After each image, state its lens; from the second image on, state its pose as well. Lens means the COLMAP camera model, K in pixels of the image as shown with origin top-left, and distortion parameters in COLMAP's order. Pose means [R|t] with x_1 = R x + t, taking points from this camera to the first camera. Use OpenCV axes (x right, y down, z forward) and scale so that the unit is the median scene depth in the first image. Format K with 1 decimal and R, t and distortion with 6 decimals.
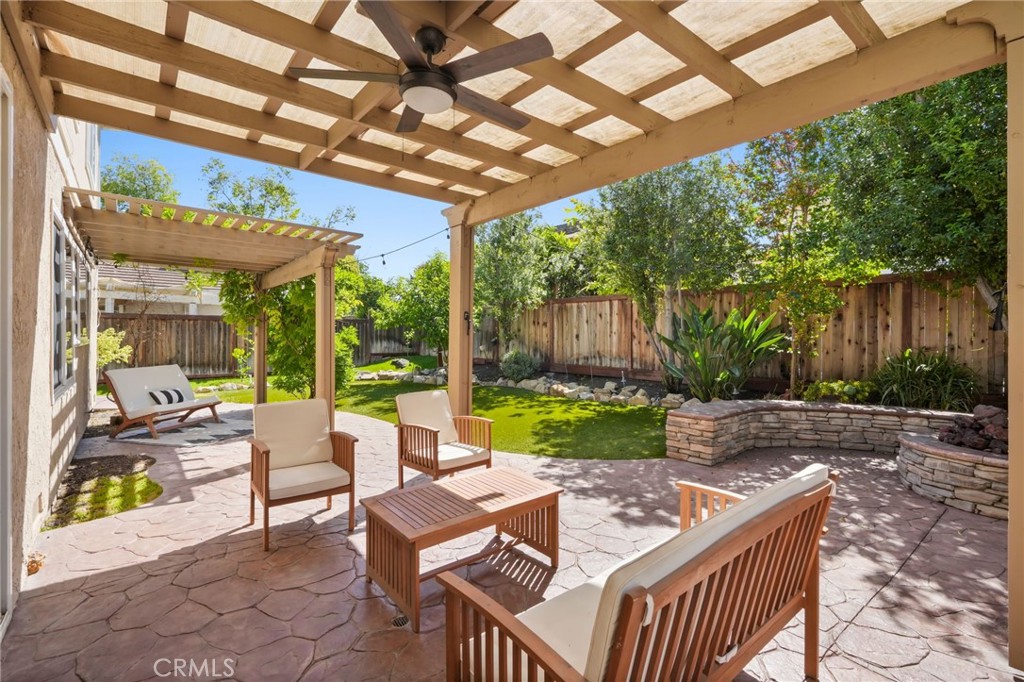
lens RADIAL K [[463.2, 0, 510.7], [0, 463.2, 332.9], [0, 0, 1]] dist [-0.004077, 0.001325]
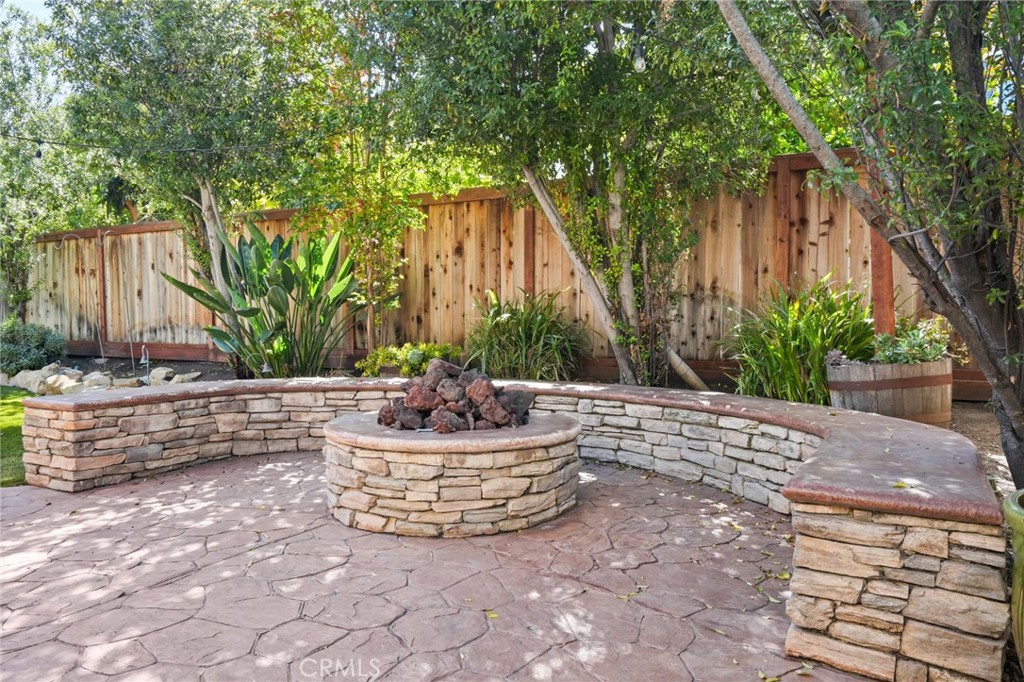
lens RADIAL K [[720.2, 0, 513.7], [0, 720.2, 341.5], [0, 0, 1]] dist [0.000462, 0.002402]
pose [[0.942695, -0.020306, 0.333037, 0.558636], [0.006380, 0.999061, 0.042857, 0.063787], [-0.333594, -0.038277, 0.941939, 0.017196]]
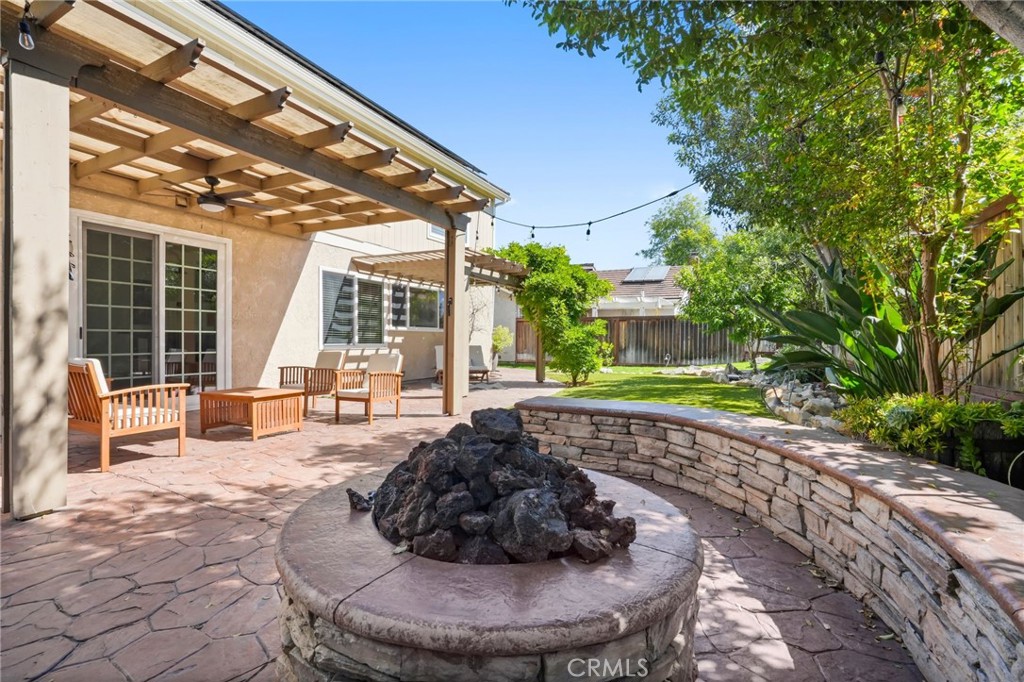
lens RADIAL K [[463.2, 0, 510.1], [0, 463.2, 339.4], [0, 0, 1]] dist [-0.004077, 0.001325]
pose [[0.400509, -0.002506, -0.916289, 1.007703], [0.000328, 0.999997, -0.002591, 0.062962], [0.916293, 0.000737, 0.400509, 0.576704]]
